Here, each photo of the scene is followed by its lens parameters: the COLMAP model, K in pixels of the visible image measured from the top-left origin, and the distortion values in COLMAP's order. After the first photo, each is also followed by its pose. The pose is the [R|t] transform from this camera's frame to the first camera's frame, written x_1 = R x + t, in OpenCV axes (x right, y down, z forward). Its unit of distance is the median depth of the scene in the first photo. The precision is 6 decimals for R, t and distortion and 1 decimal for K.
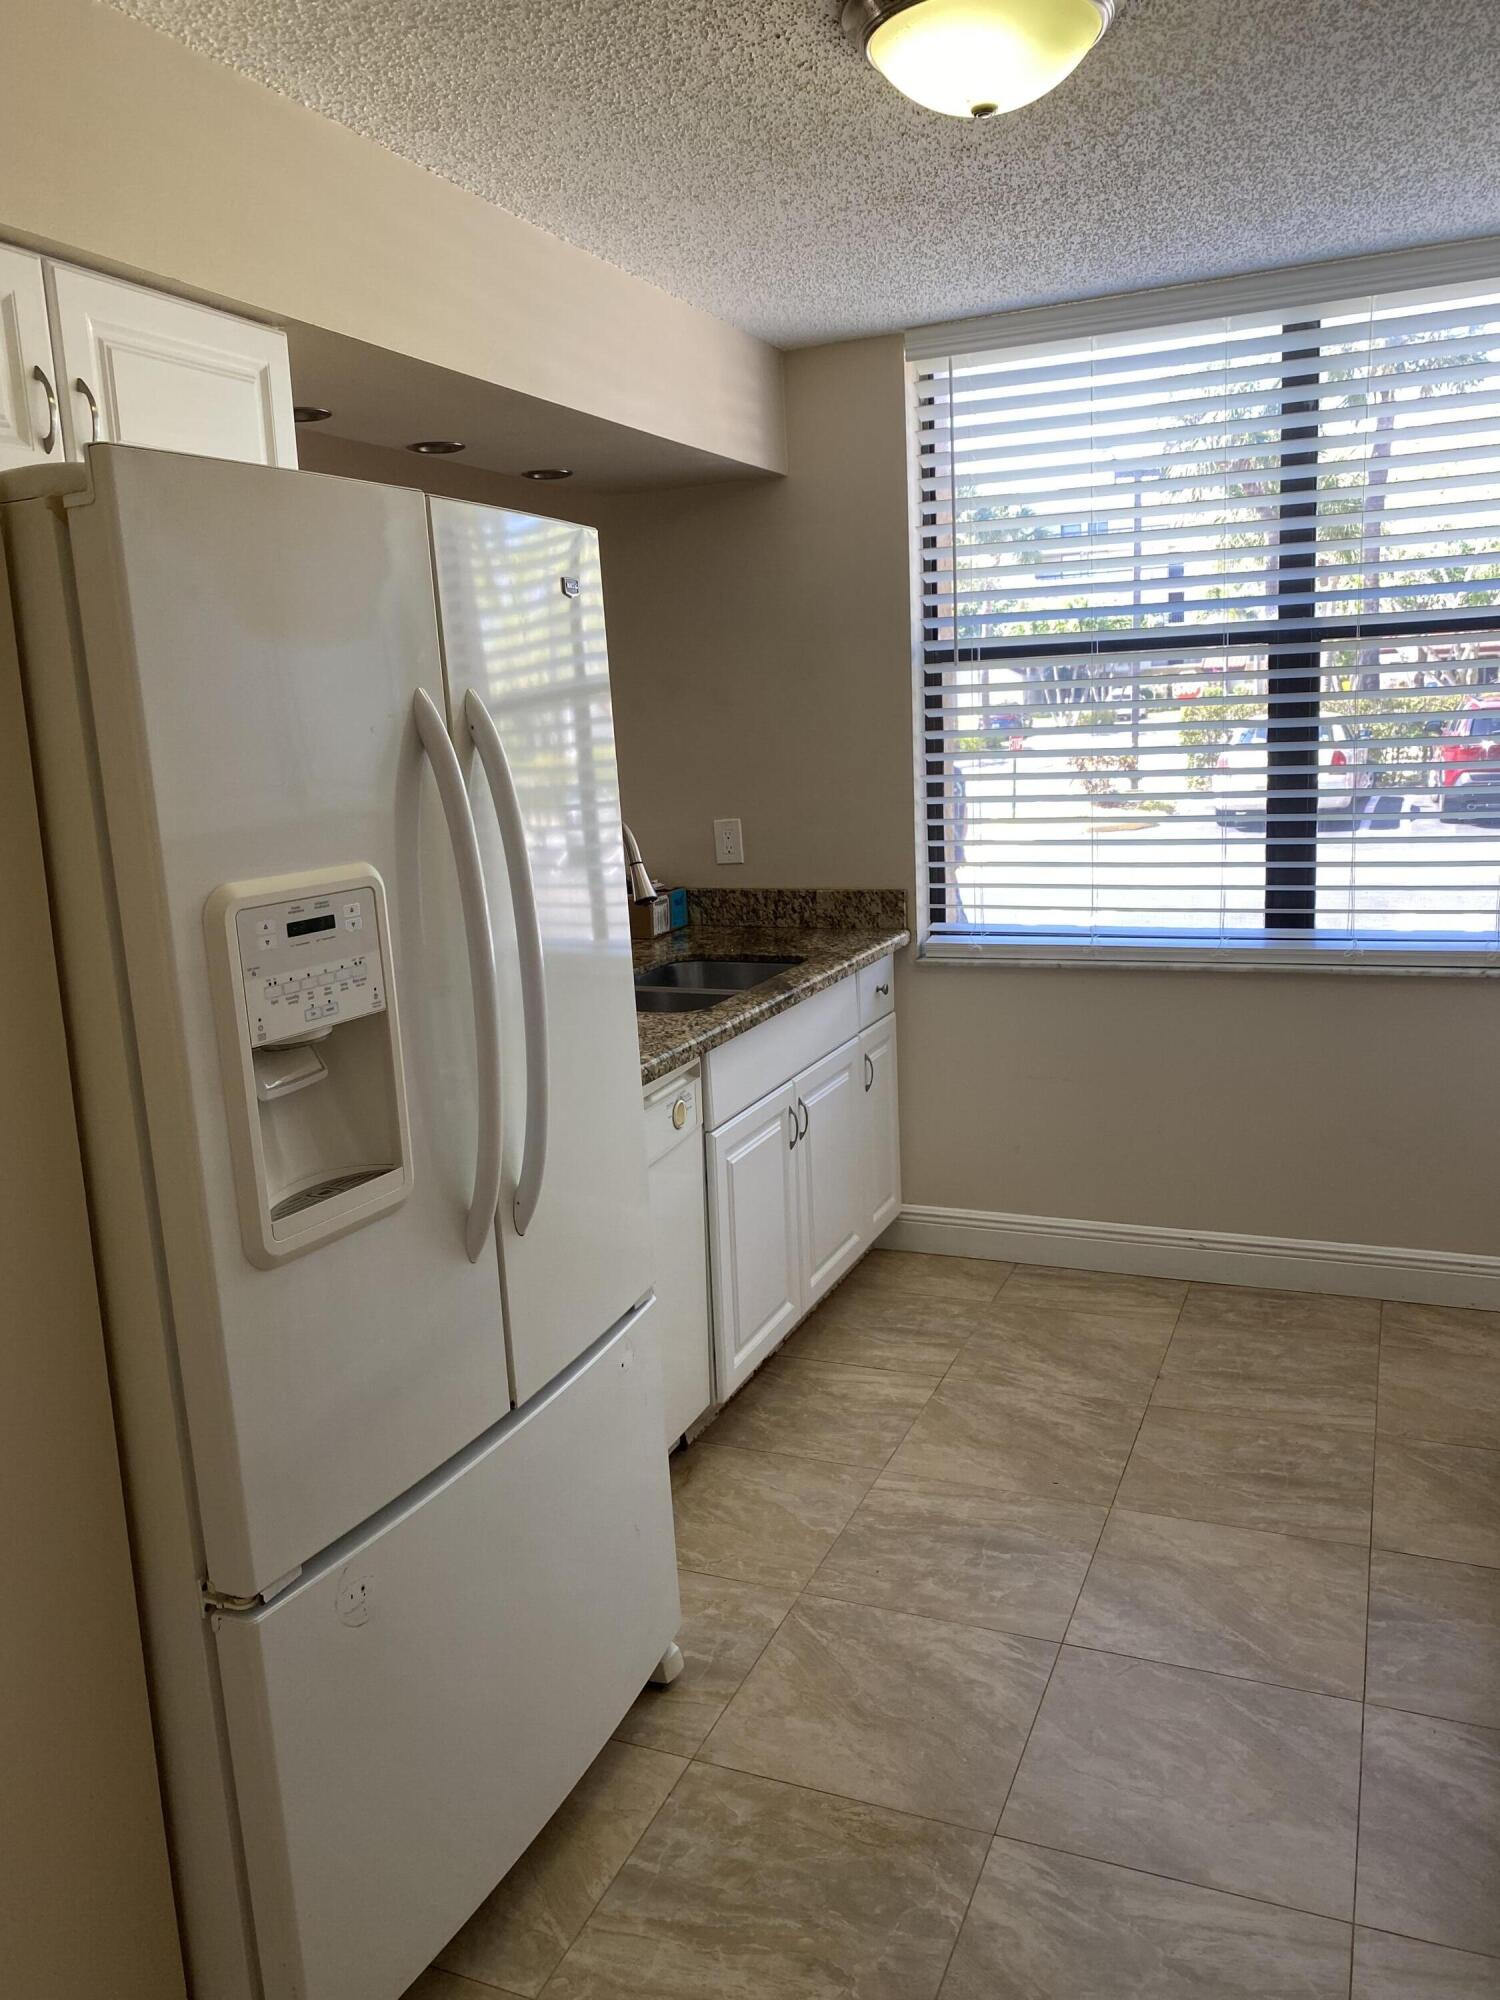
lens RADIAL K [[1521.0, 0, 739.1], [0, 1521.0, 992.9], [0, 0, 1]] dist [0.012522, -0.013150]
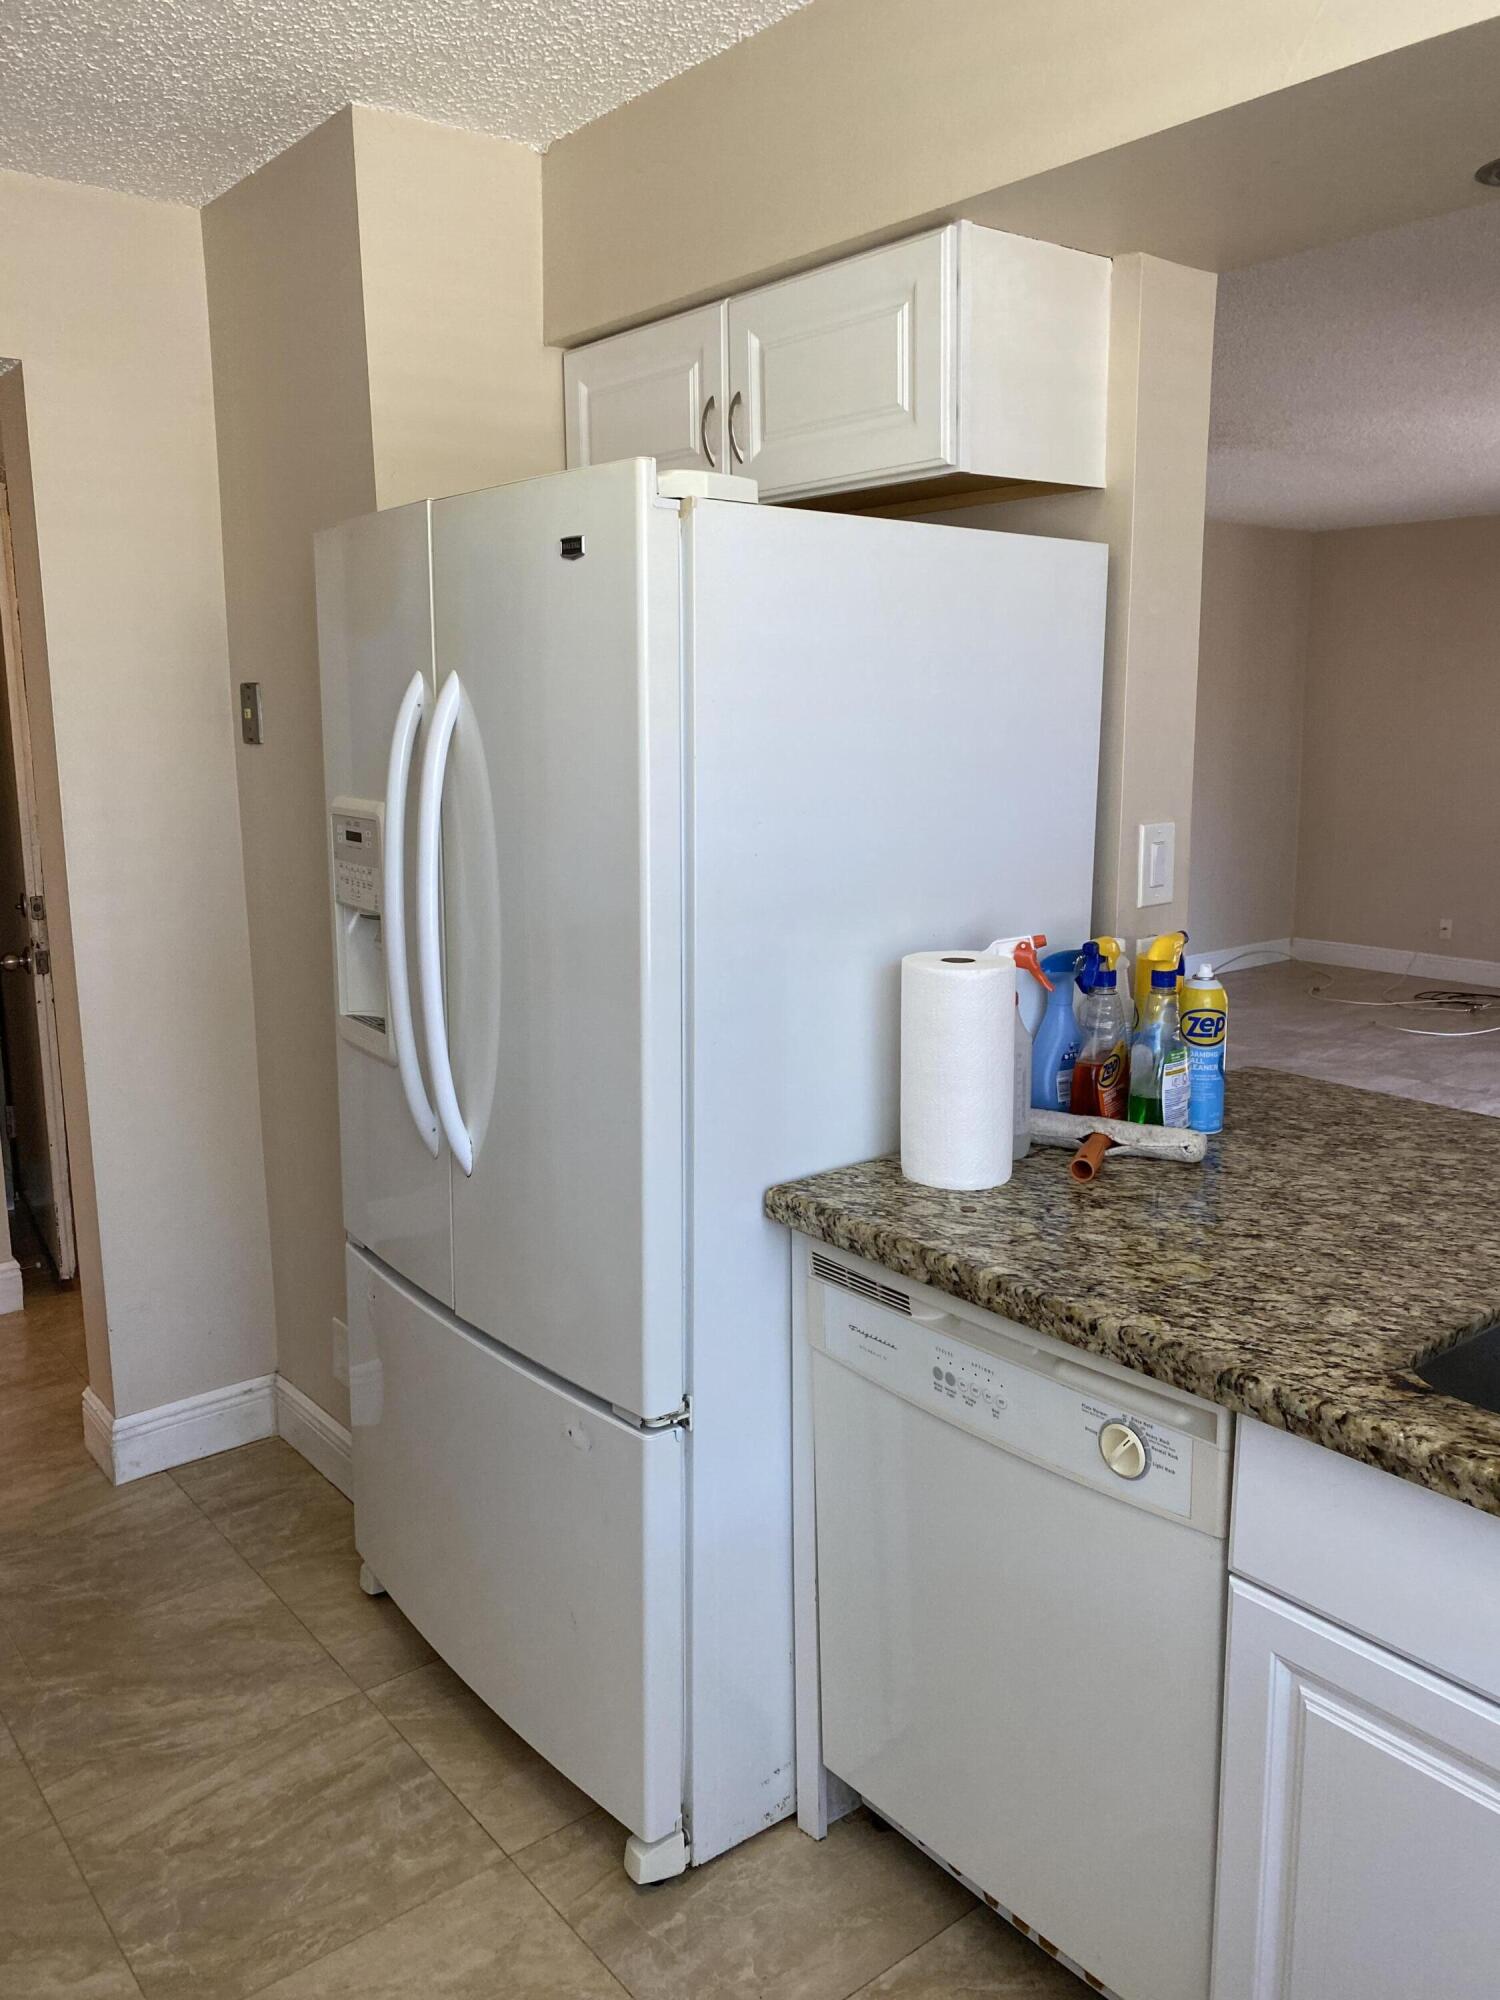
lens RADIAL K [[1523.7, 0, 741.7], [0, 1523.7, 974.8], [0, 0, 1]] dist [0.008566, -0.012951]
pose [[-0.470730, 0.208374, -0.857317, 0.478146], [-0.127990, 0.945303, 0.300035, -0.235252], [0.872944, 0.250964, -0.418313, 1.144839]]
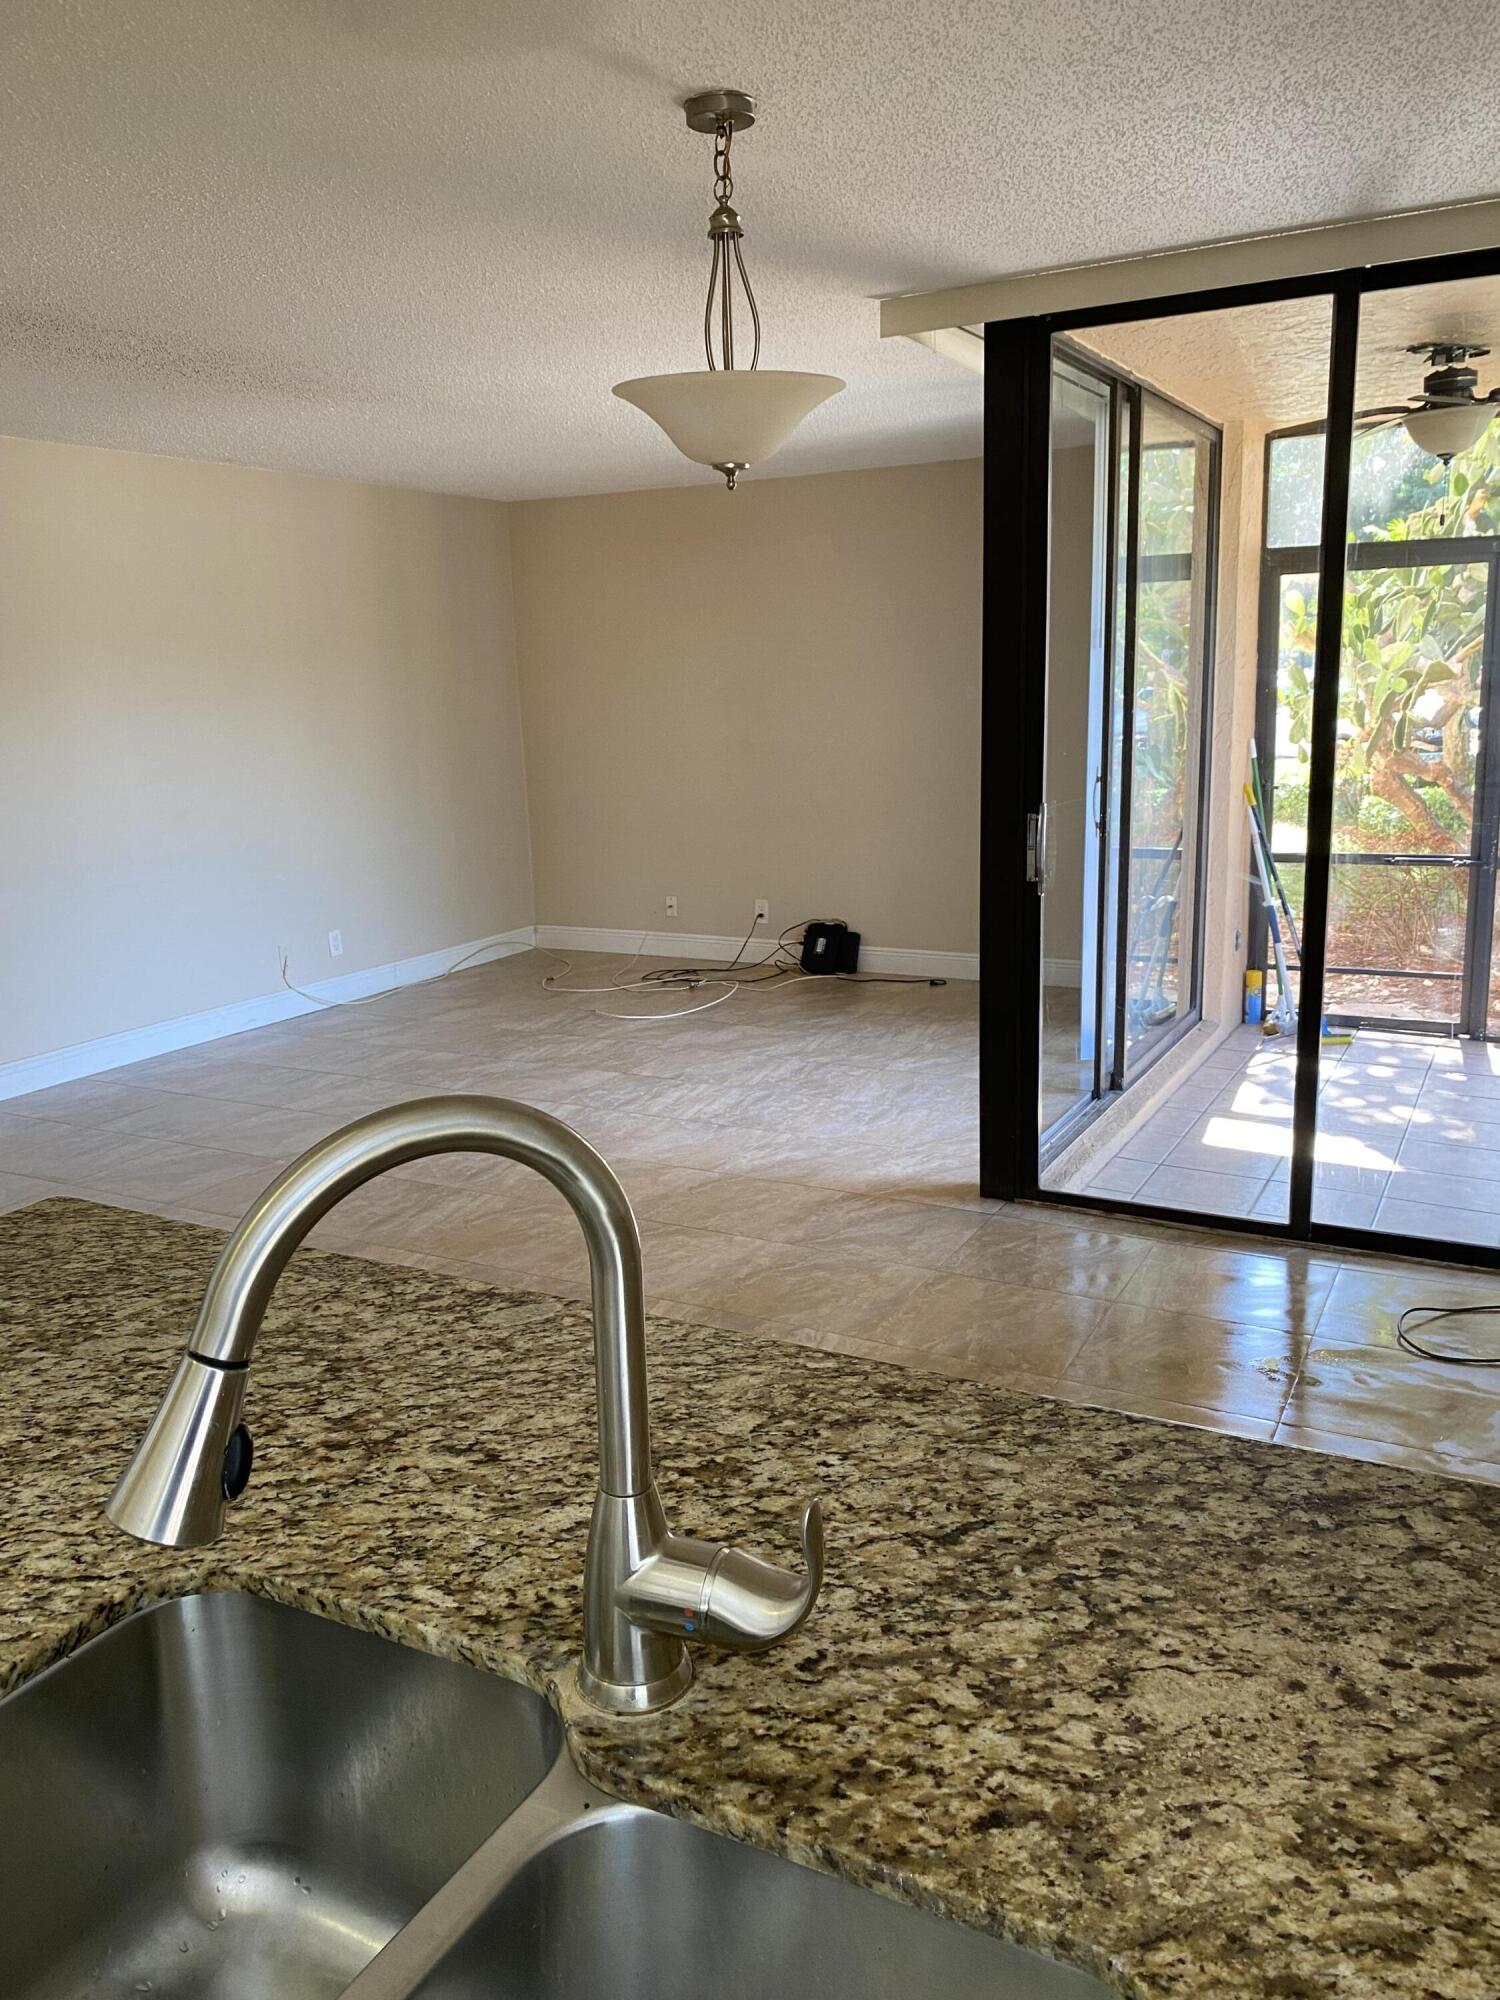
lens RADIAL K [[1521.0, 0, 739.1], [0, 1521.0, 992.9], [0, 0, 1]] dist [0.012522, -0.013150]
pose [[-0.078975, 0.258273, -0.962839, 0.149742], [-0.148196, 0.952081, 0.267543, -0.256290], [0.985800, 0.163818, -0.036915, 1.351875]]
